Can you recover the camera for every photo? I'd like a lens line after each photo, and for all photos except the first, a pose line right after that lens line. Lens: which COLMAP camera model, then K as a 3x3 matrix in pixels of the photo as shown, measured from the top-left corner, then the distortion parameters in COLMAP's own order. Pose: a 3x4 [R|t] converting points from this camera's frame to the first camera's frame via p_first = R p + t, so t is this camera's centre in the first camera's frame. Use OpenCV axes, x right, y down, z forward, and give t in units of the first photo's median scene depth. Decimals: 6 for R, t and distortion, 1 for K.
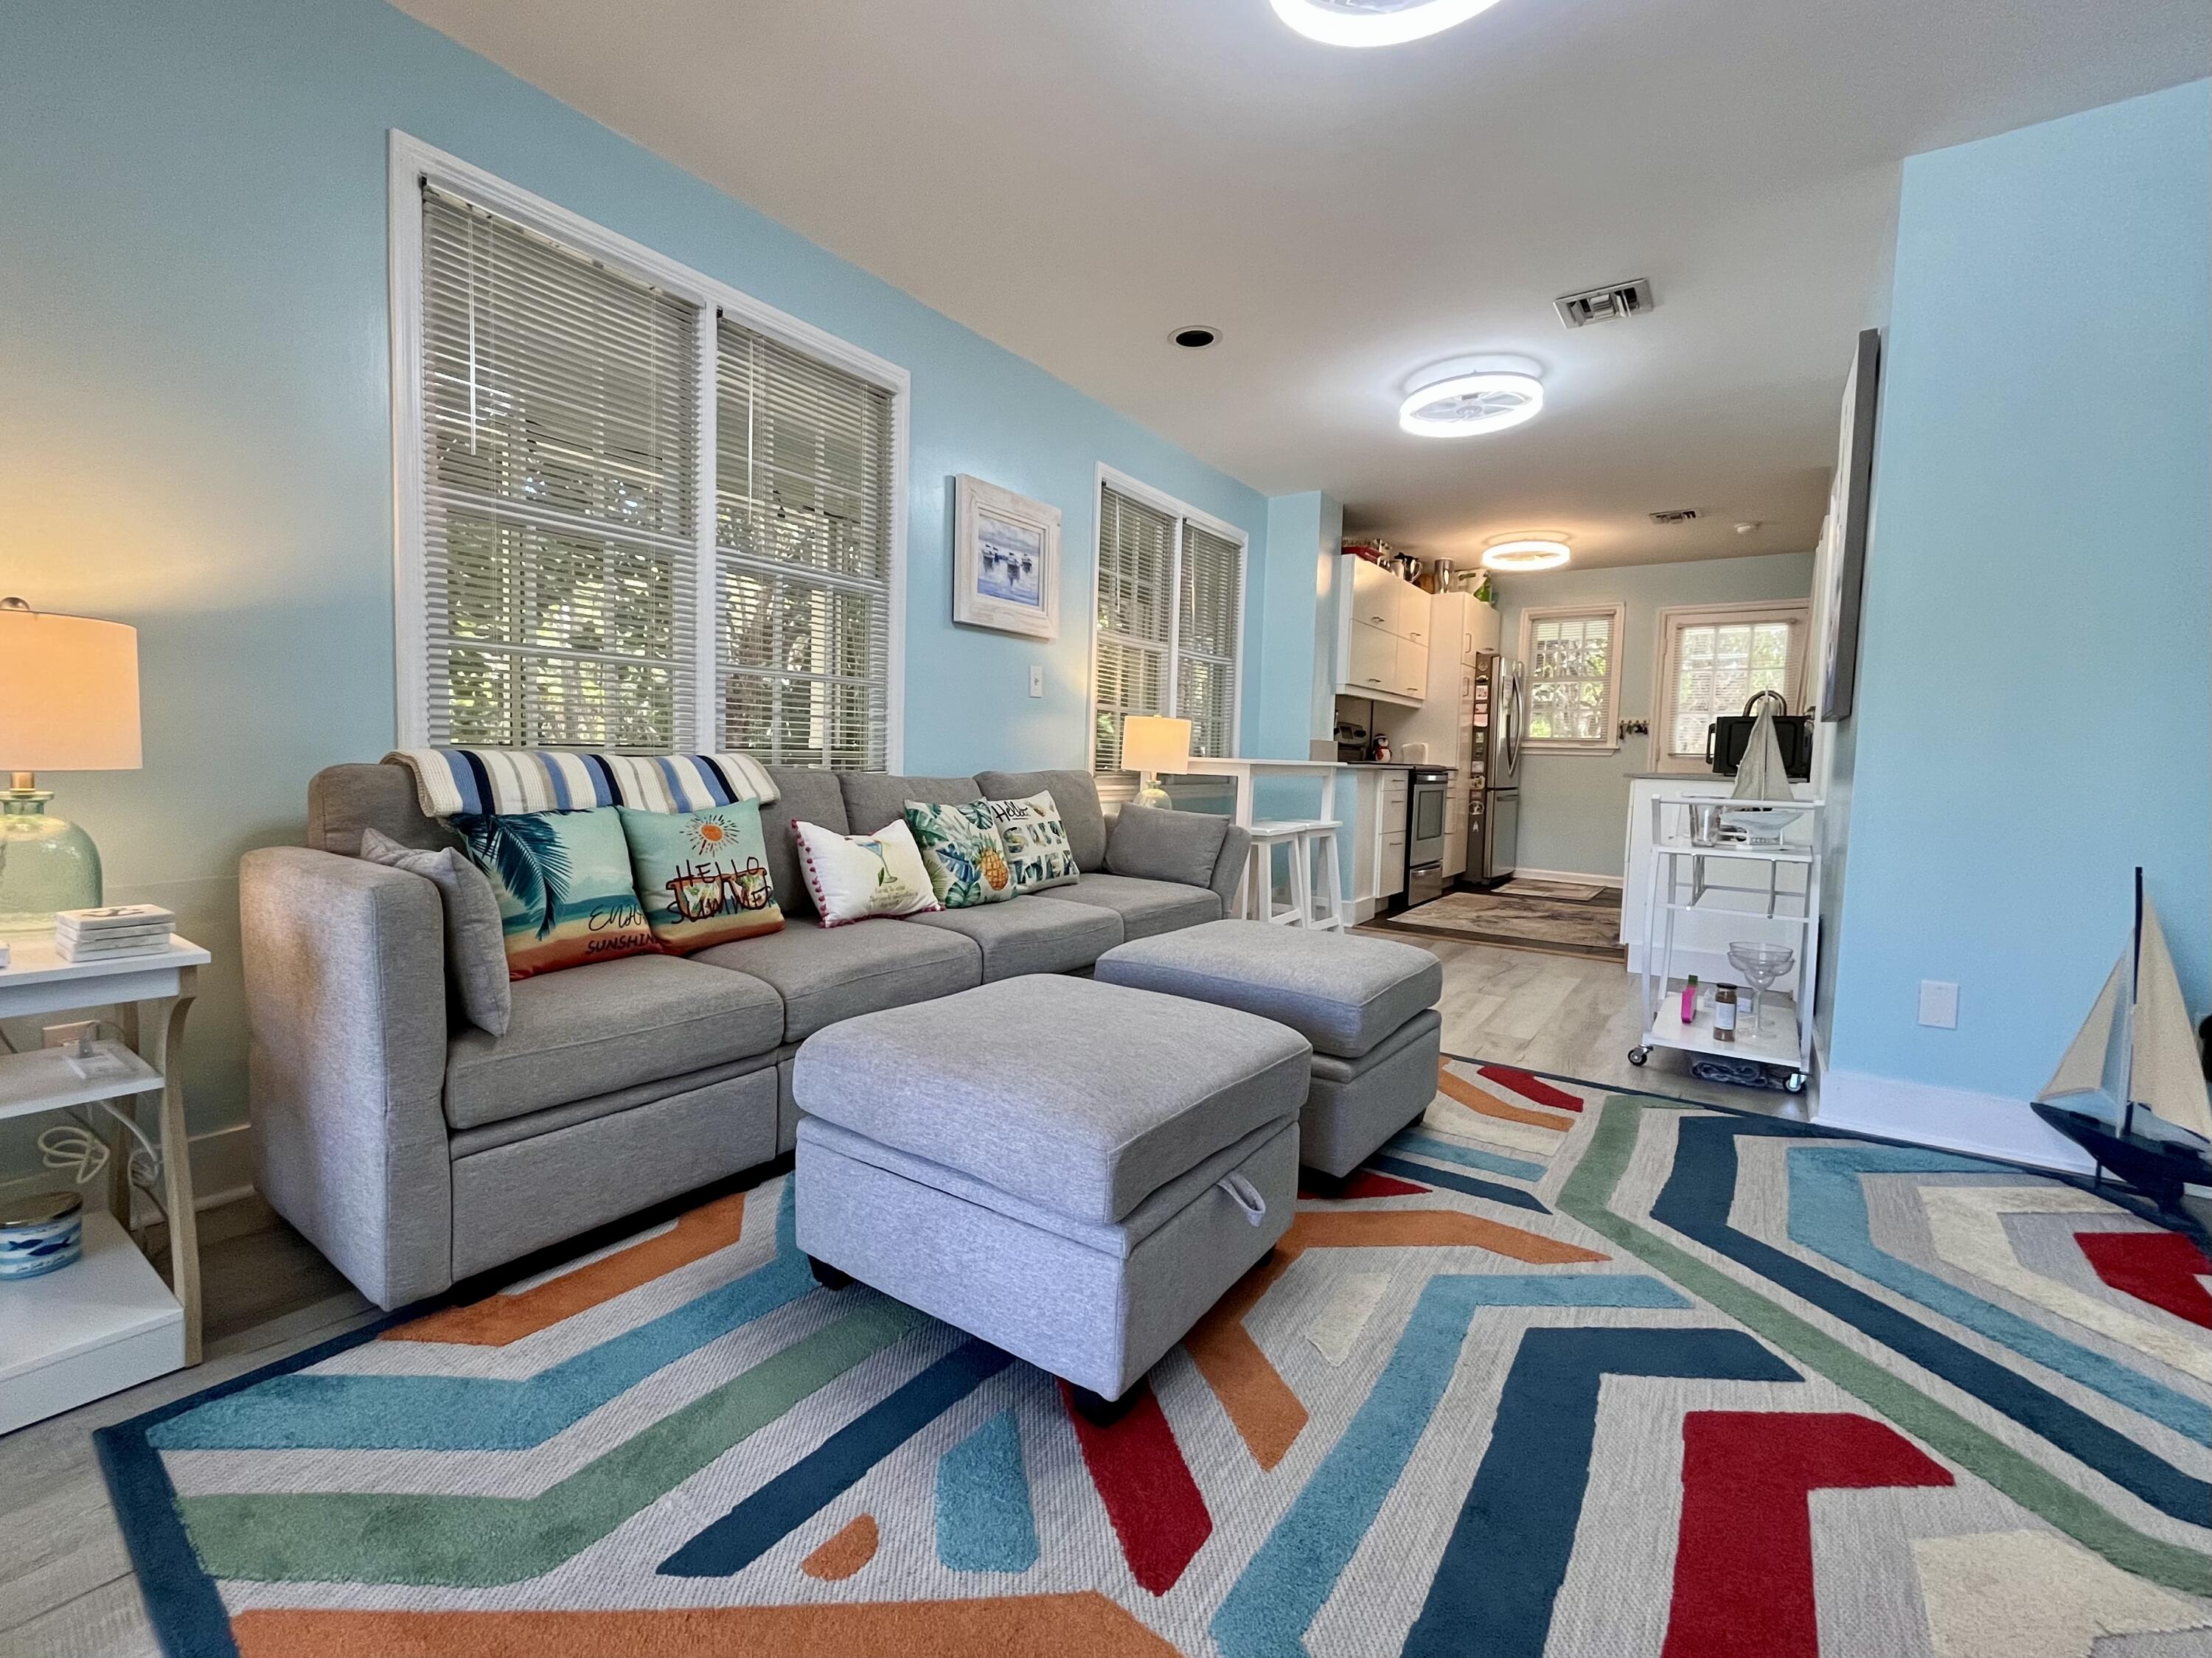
lens RADIAL K [[968.7, 0, 1007.2], [0, 968.7, 814.2], [0, 0, 1]] dist [-0.001486, 0.001717]
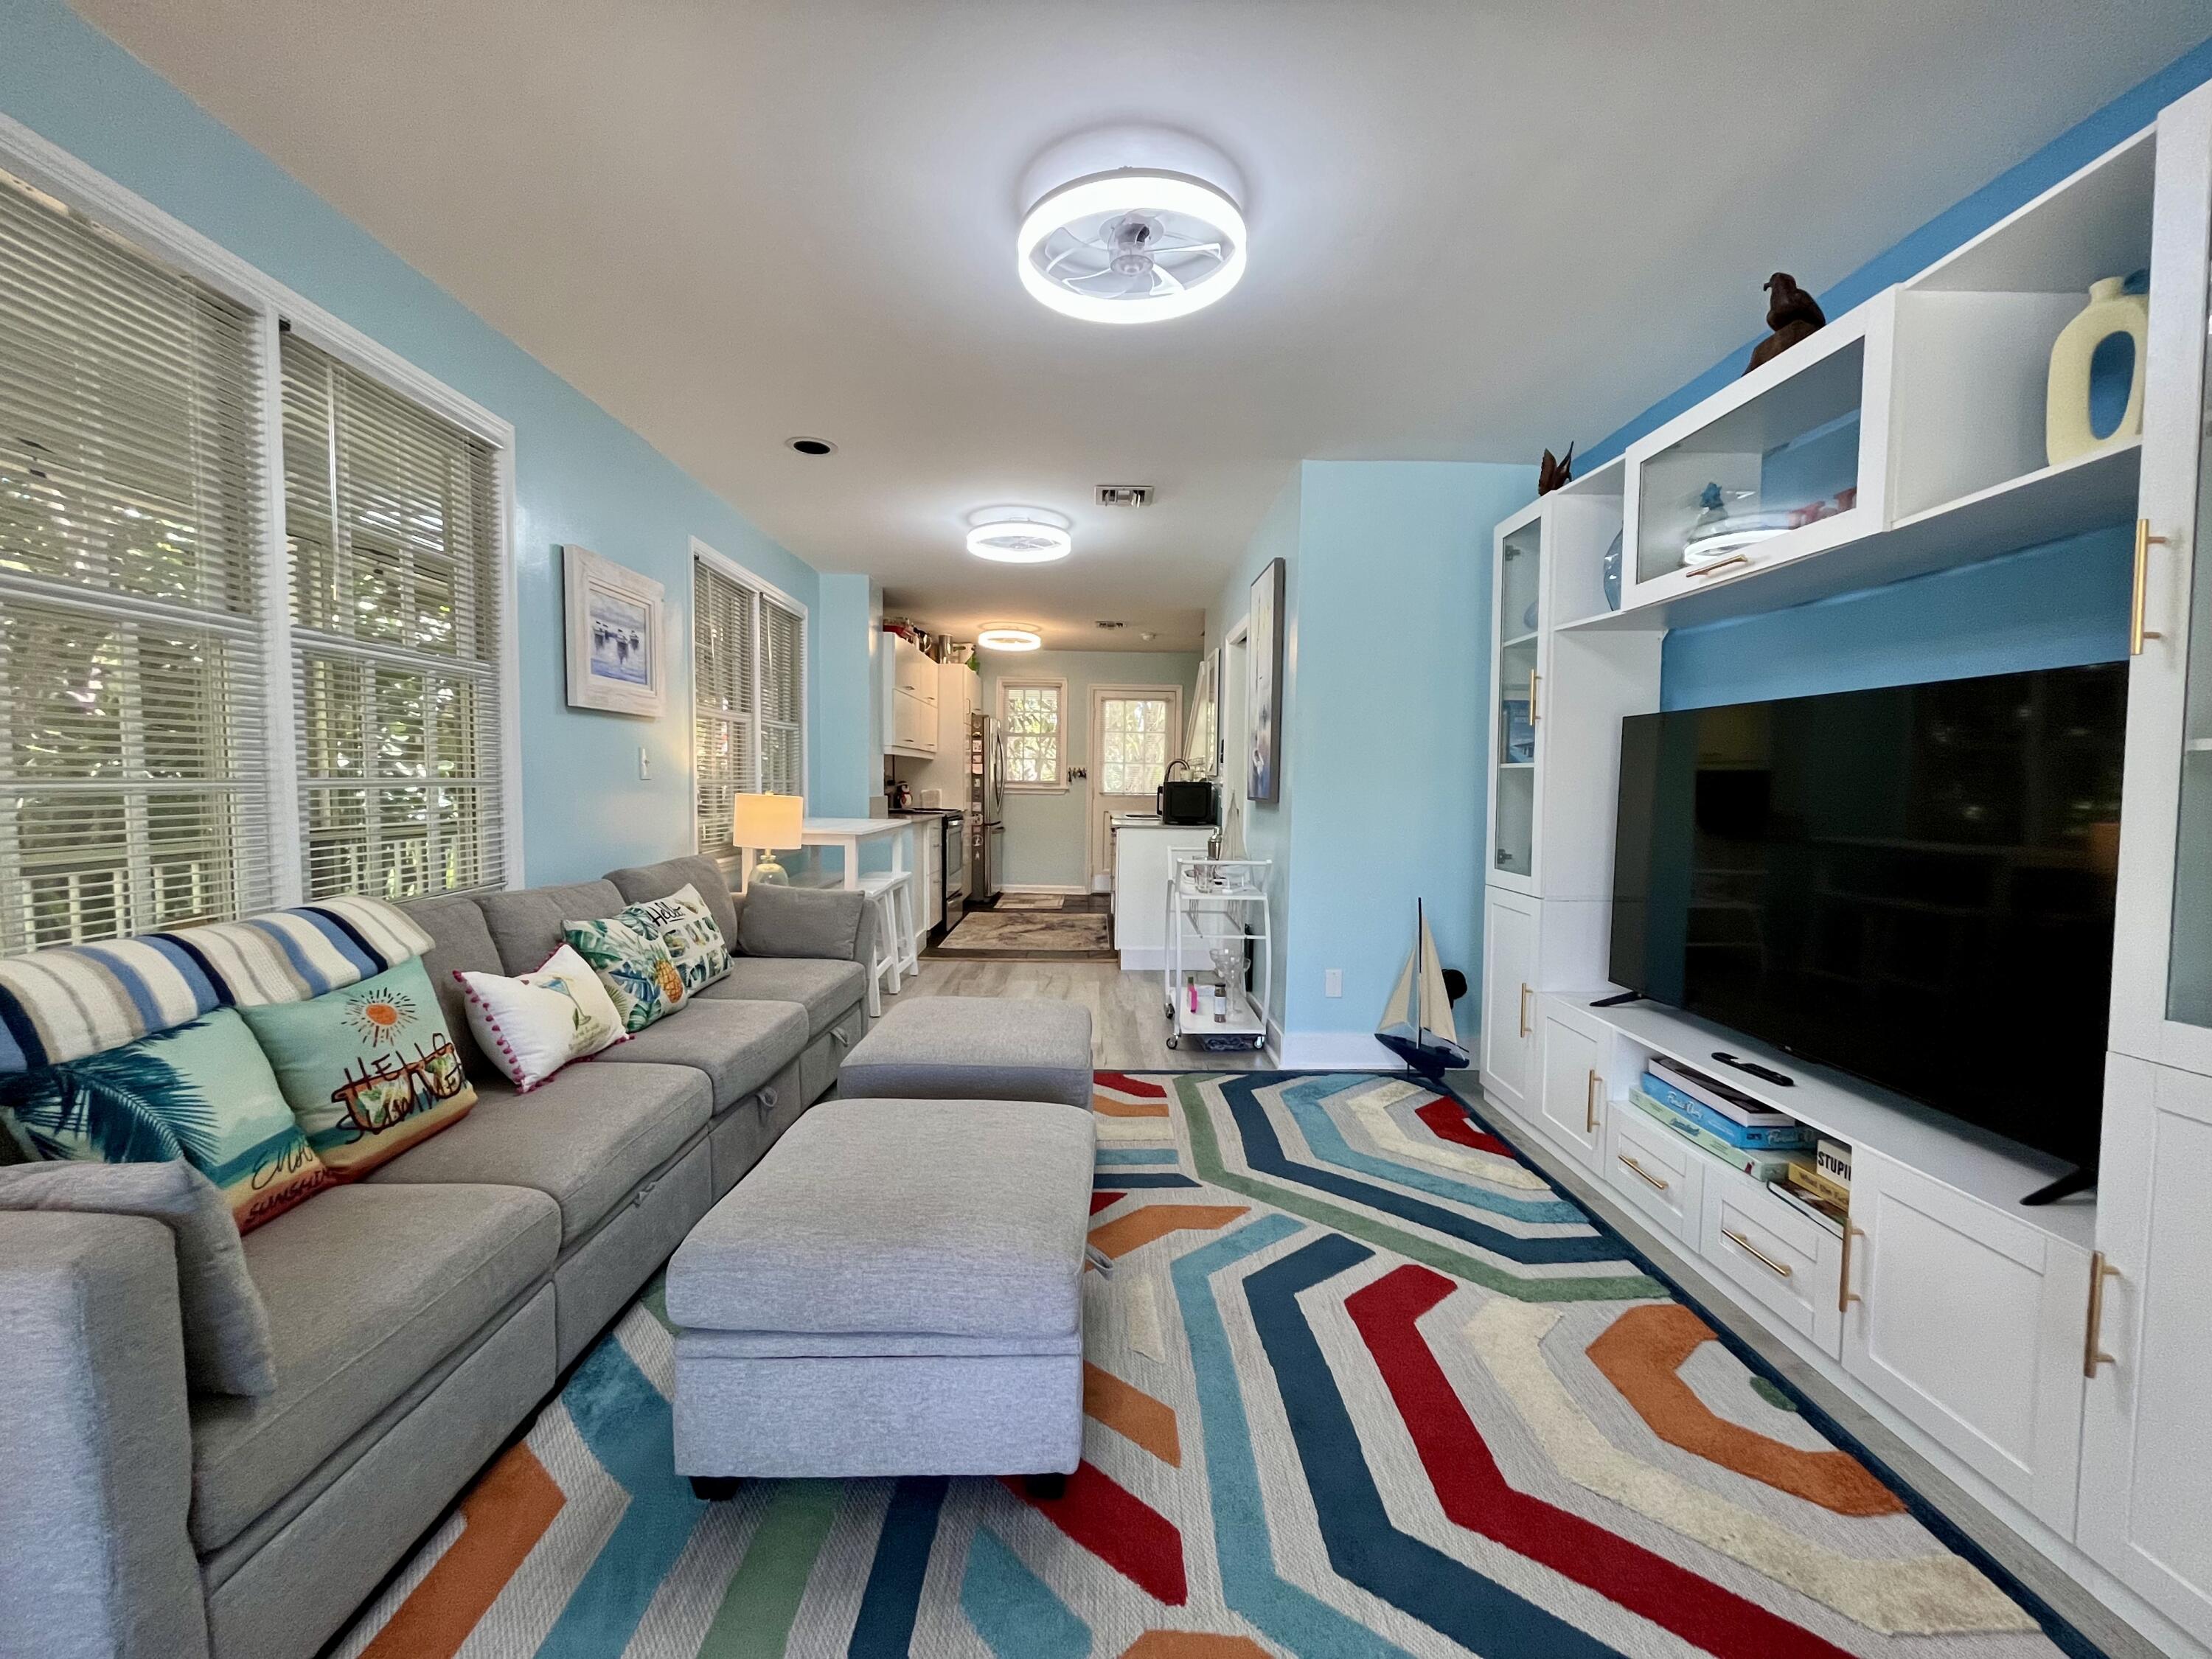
lens RADIAL K [[894.5, 0, 1101.6], [0, 894.5, 830.8], [0, 0, 1]] dist [-0.001642, -0.000740]
pose [[0.783430, -0.050420, 0.619431, -0.222169], [0.045002, 0.998690, 0.024374, -0.094990], [-0.619849, 0.008780, 0.784672, 0.042016]]
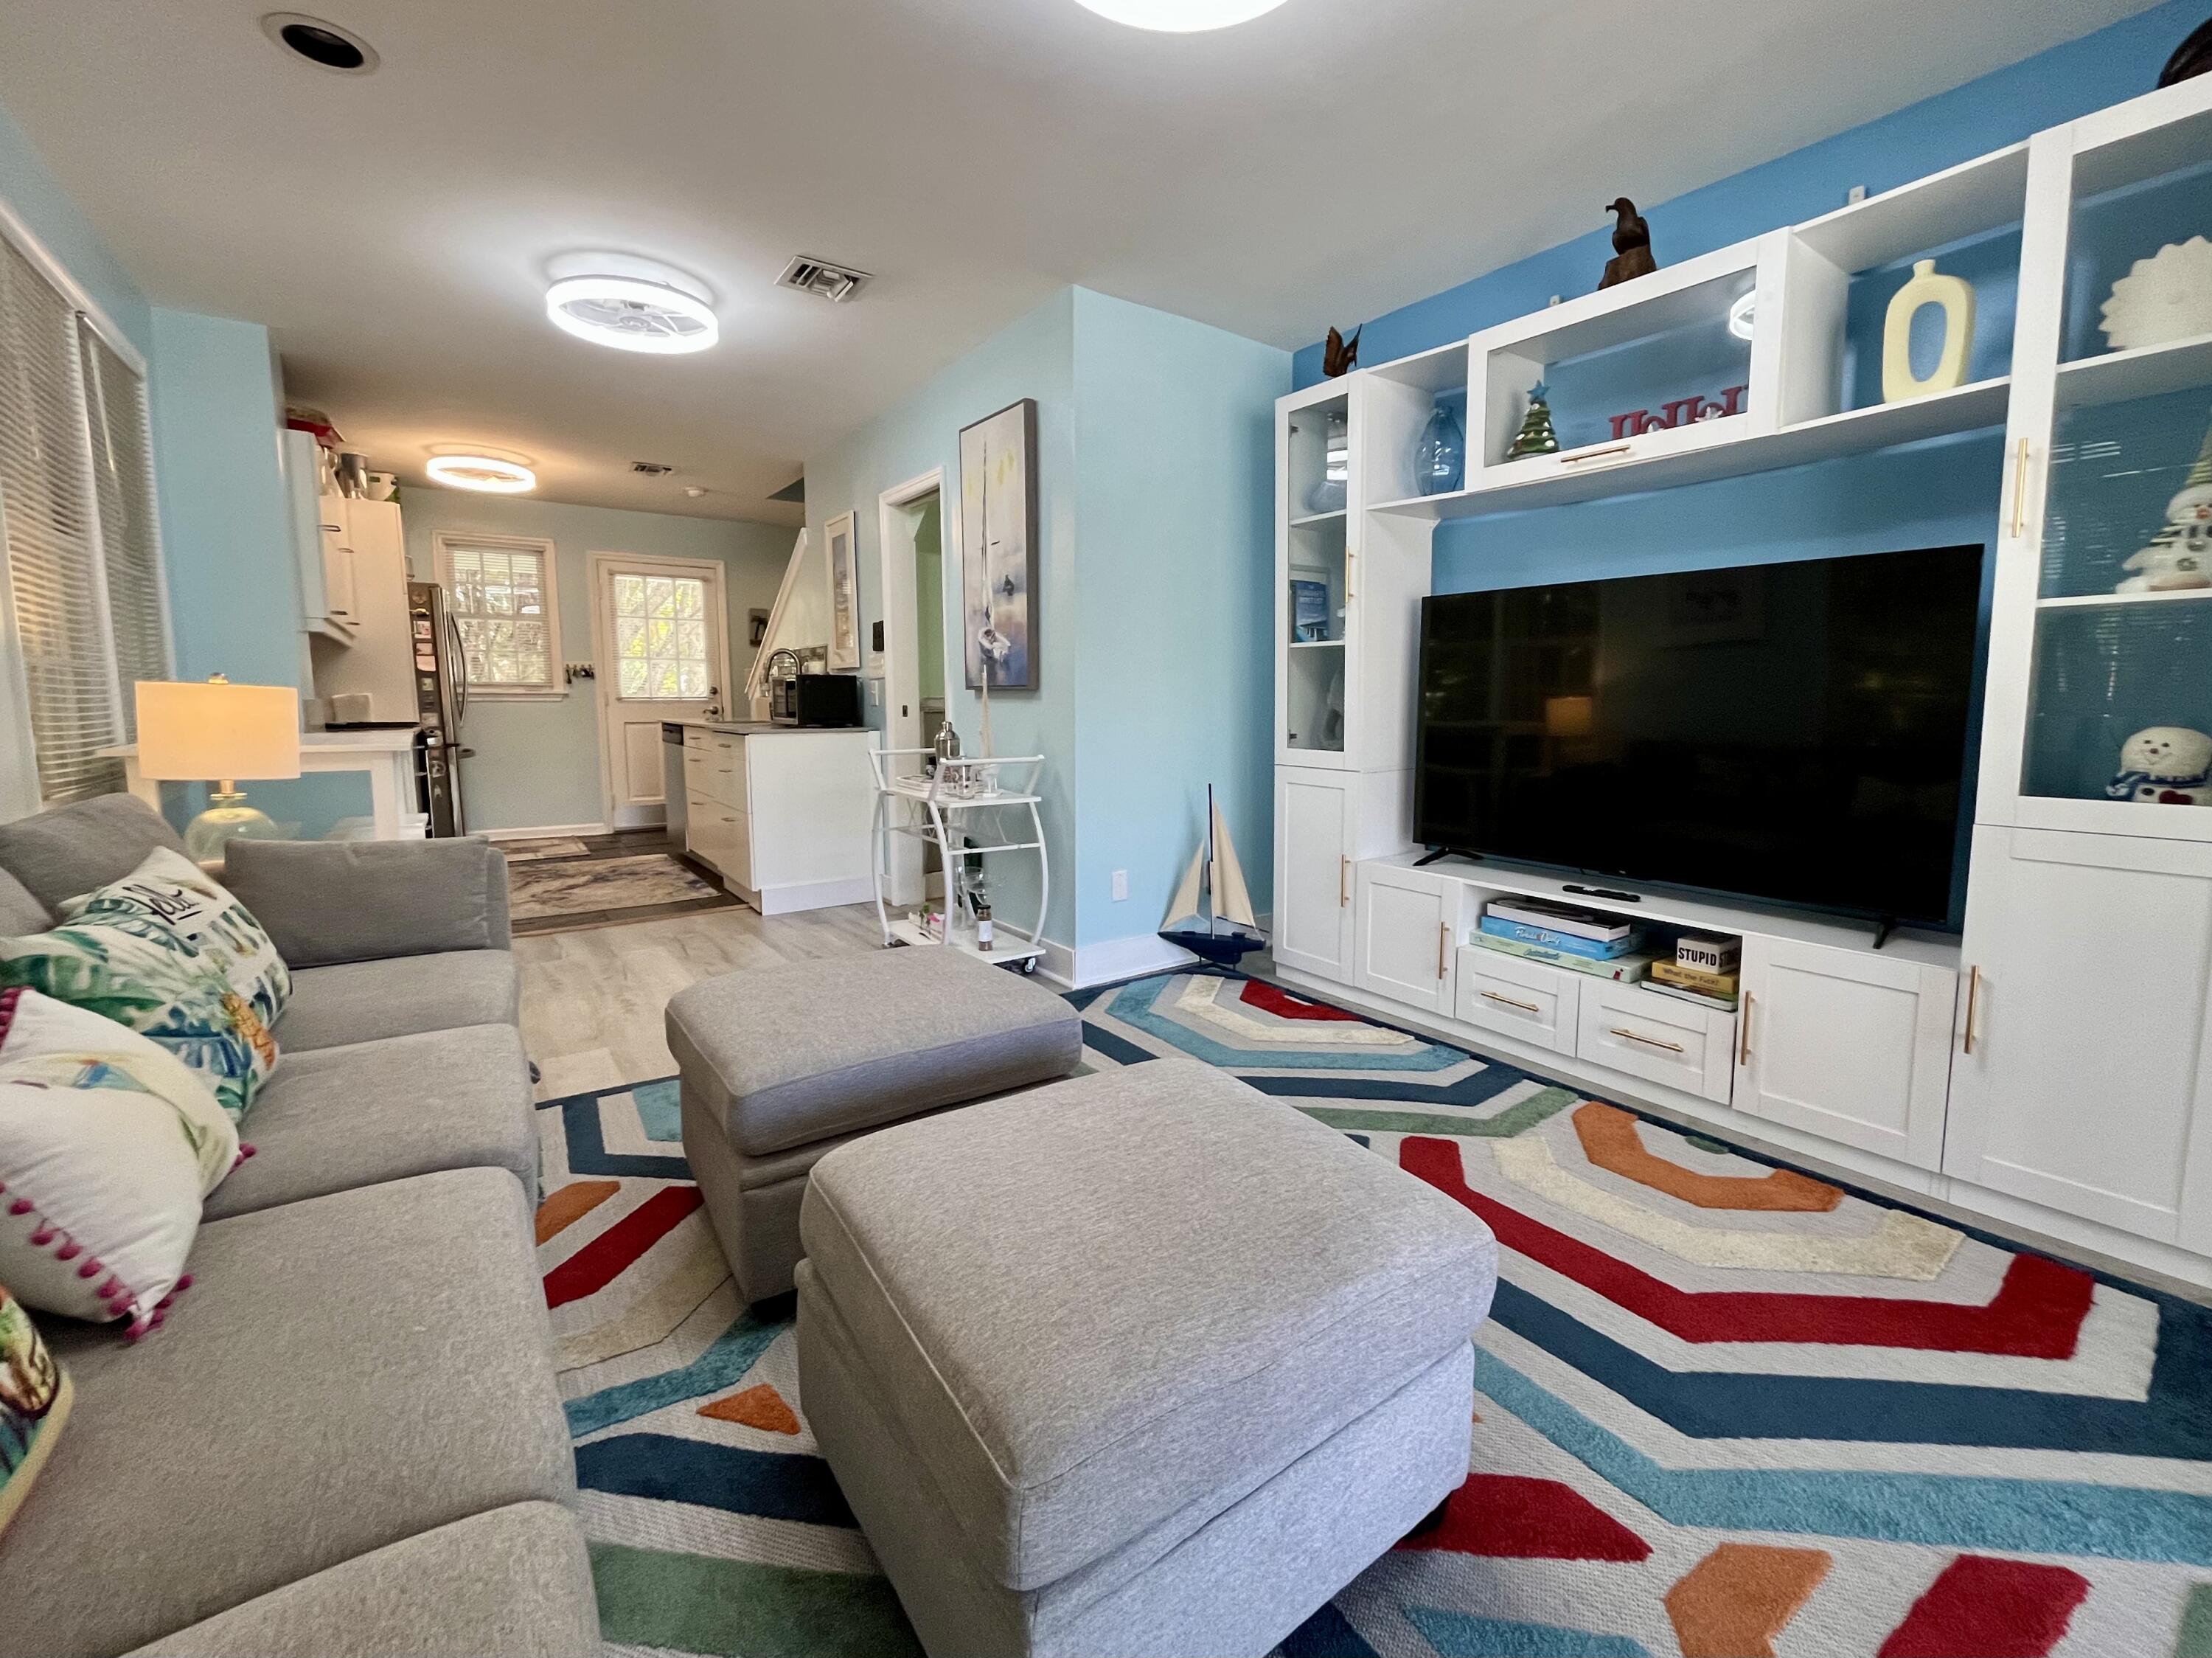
lens RADIAL K [[947.9, 0, 1159.2], [0, 947.9, 803.5], [0, 0, 1]] dist [-0.003100, -0.000186]
pose [[0.260659, -0.132791, 0.956255, -0.336448], [0.064774, 0.990669, 0.119913, -0.083598], [-0.963256, 0.030684, 0.266828, 0.440782]]
